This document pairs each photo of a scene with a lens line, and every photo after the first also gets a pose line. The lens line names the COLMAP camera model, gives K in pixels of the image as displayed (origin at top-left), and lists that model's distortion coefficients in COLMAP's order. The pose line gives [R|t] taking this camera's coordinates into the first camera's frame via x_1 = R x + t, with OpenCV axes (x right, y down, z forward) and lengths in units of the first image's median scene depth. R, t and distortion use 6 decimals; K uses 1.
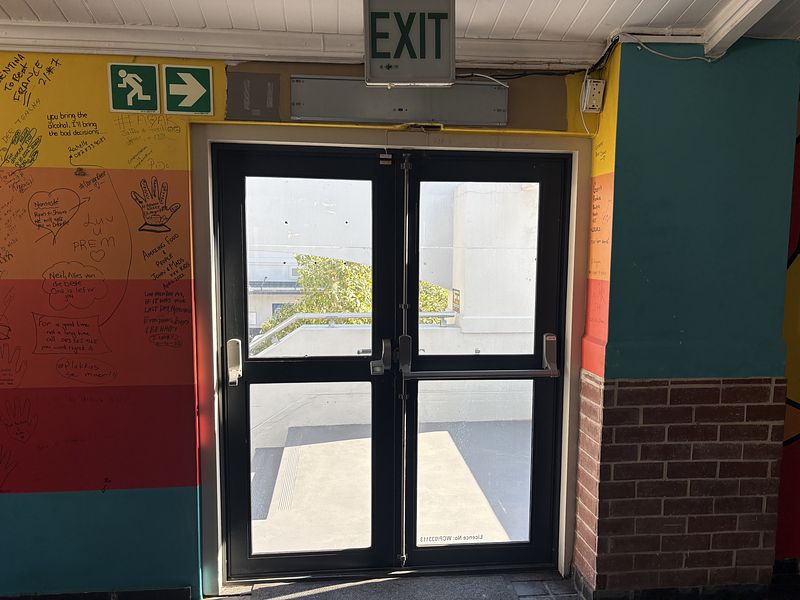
lens RADIAL K [[595.8, 0, 400.0], [0, 595.8, 300.0], [0, 0, 1]] dist [0.002987, -0.005209]
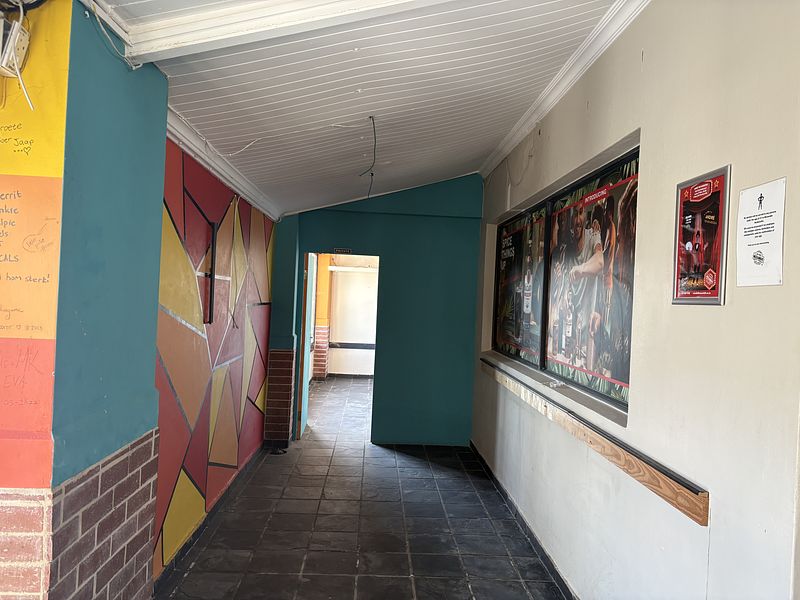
lens RADIAL K [[595.8, 0, 400.0], [0, 595.8, 300.0], [0, 0, 1]] dist [0.002987, -0.005209]
pose [[0.060700, -0.007524, 0.998128, -0.283911], [0.047460, 0.998862, 0.004644, -0.059463], [-0.997027, 0.047089, 0.060988, 0.567592]]
